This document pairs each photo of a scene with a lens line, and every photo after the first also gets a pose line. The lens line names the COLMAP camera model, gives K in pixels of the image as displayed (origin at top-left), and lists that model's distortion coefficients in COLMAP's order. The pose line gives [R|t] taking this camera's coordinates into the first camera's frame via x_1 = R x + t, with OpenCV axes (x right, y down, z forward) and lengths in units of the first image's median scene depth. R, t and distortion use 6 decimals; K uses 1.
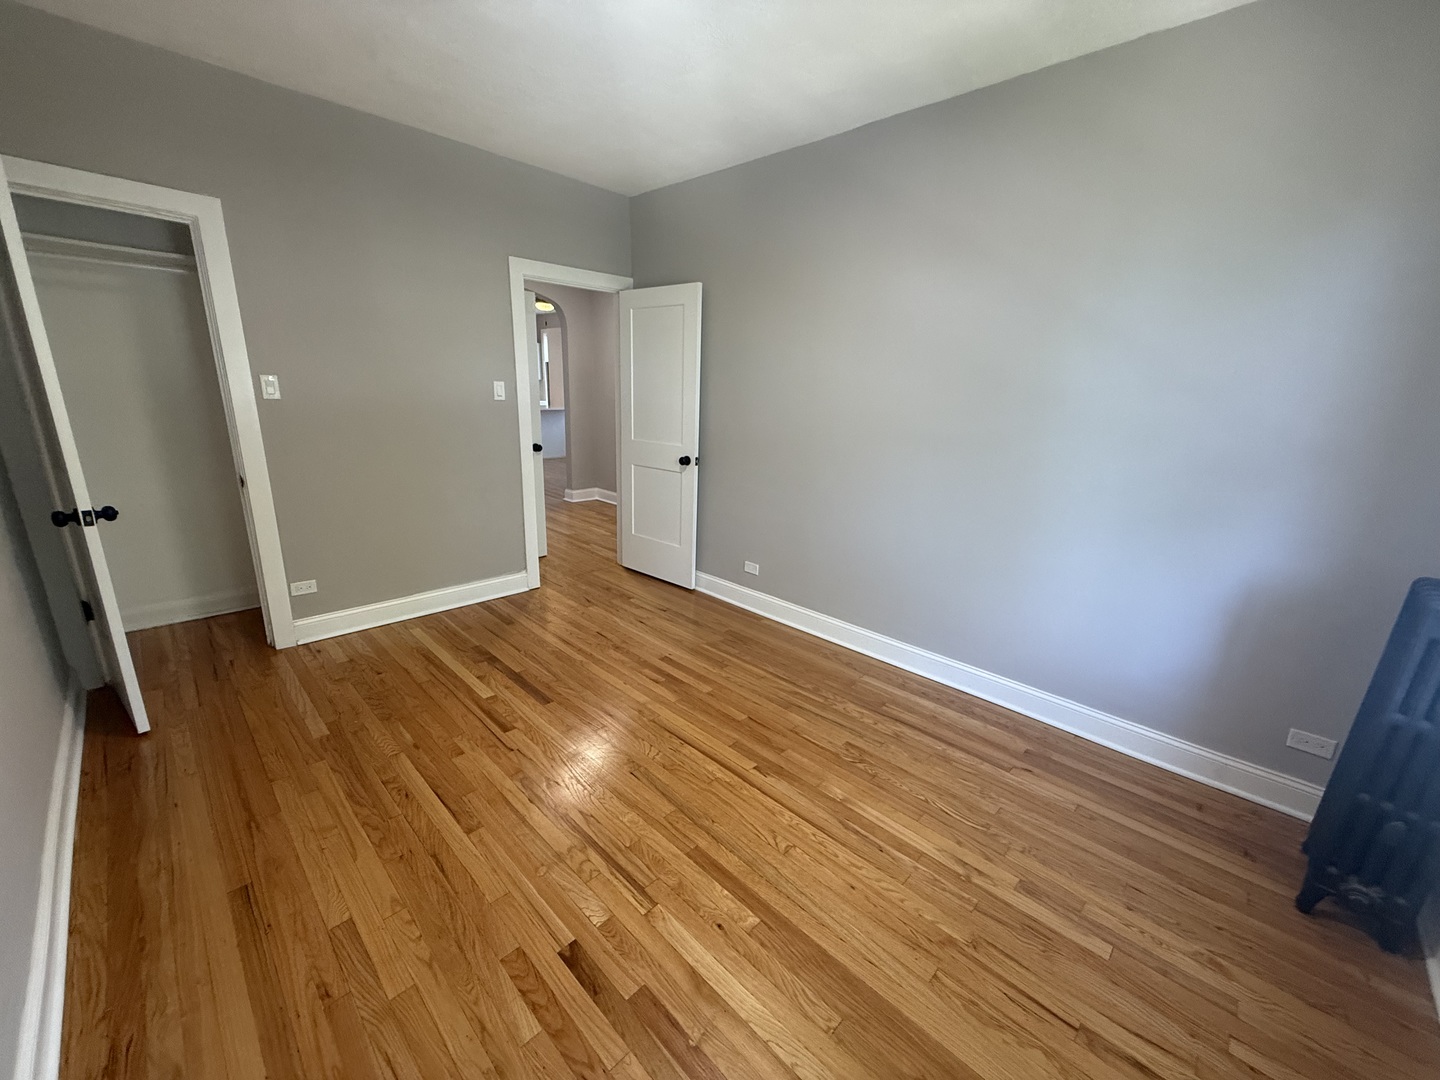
lens RADIAL K [[575.5, 0, 720.1], [0, 575.5, 545.1], [0, 0, 1]] dist [-0.001210, 0.000149]
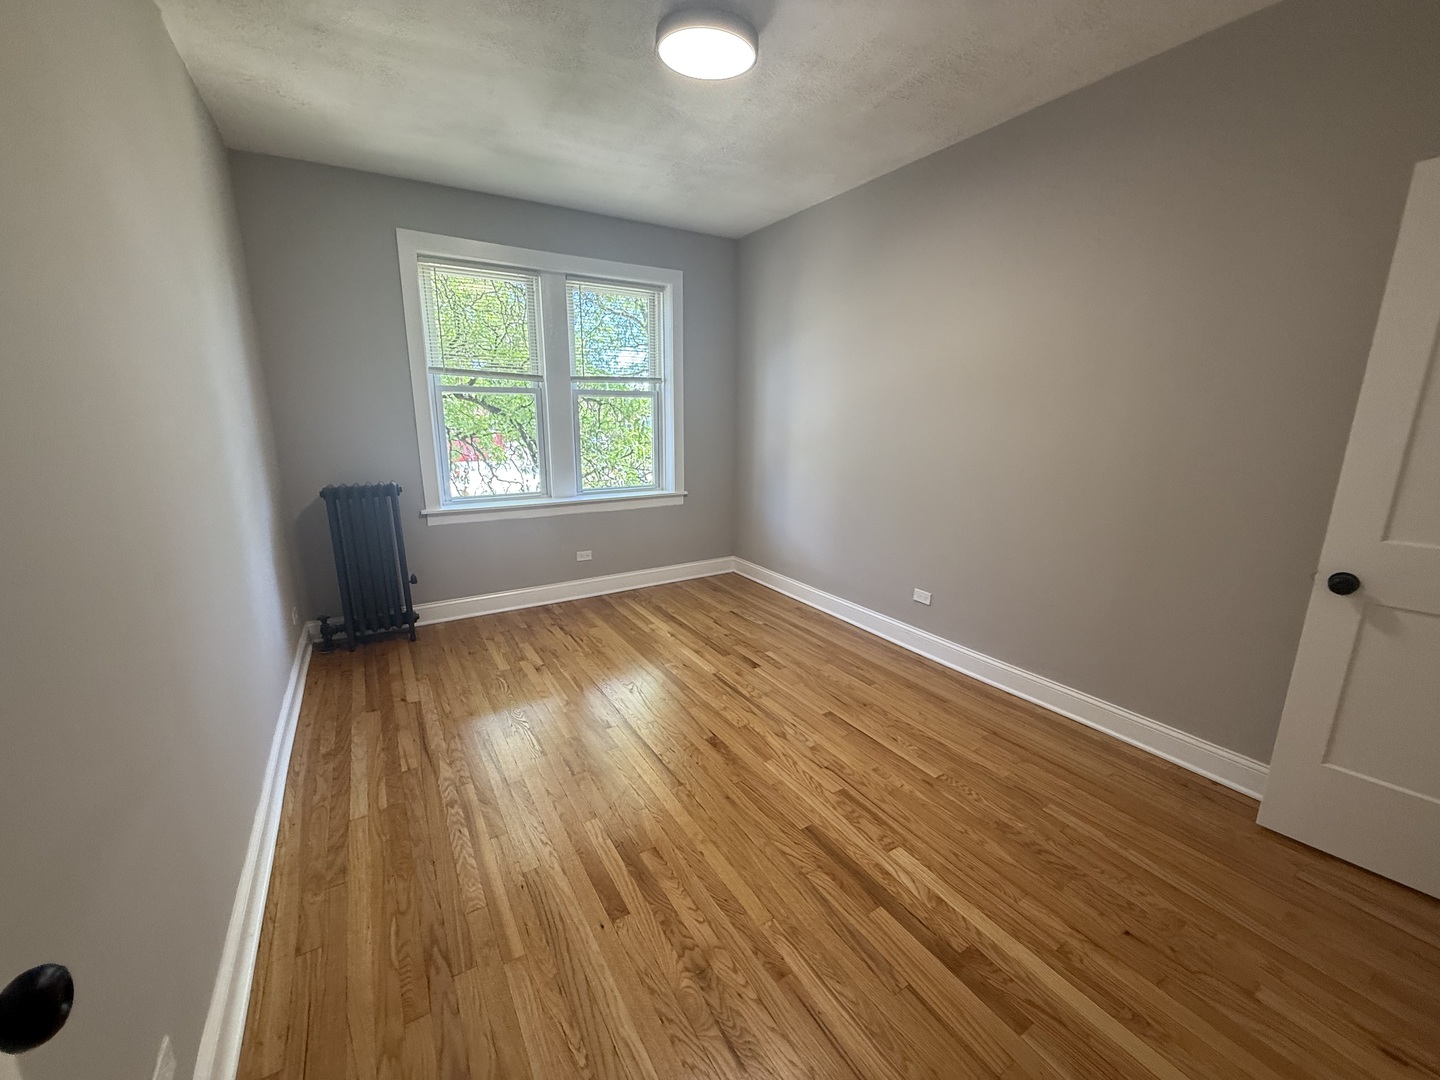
lens RADIAL K [[575.5, 0, 711.6], [0, 575.5, 536.8], [0, 0, 1]] dist [-0.001210, 0.000149]
pose [[-0.966816, -0.088712, 0.239579, -0.370988], [0.036544, 0.880110, 0.473362, -0.478506], [-0.252848, 0.466409, -0.847662, 1.709345]]
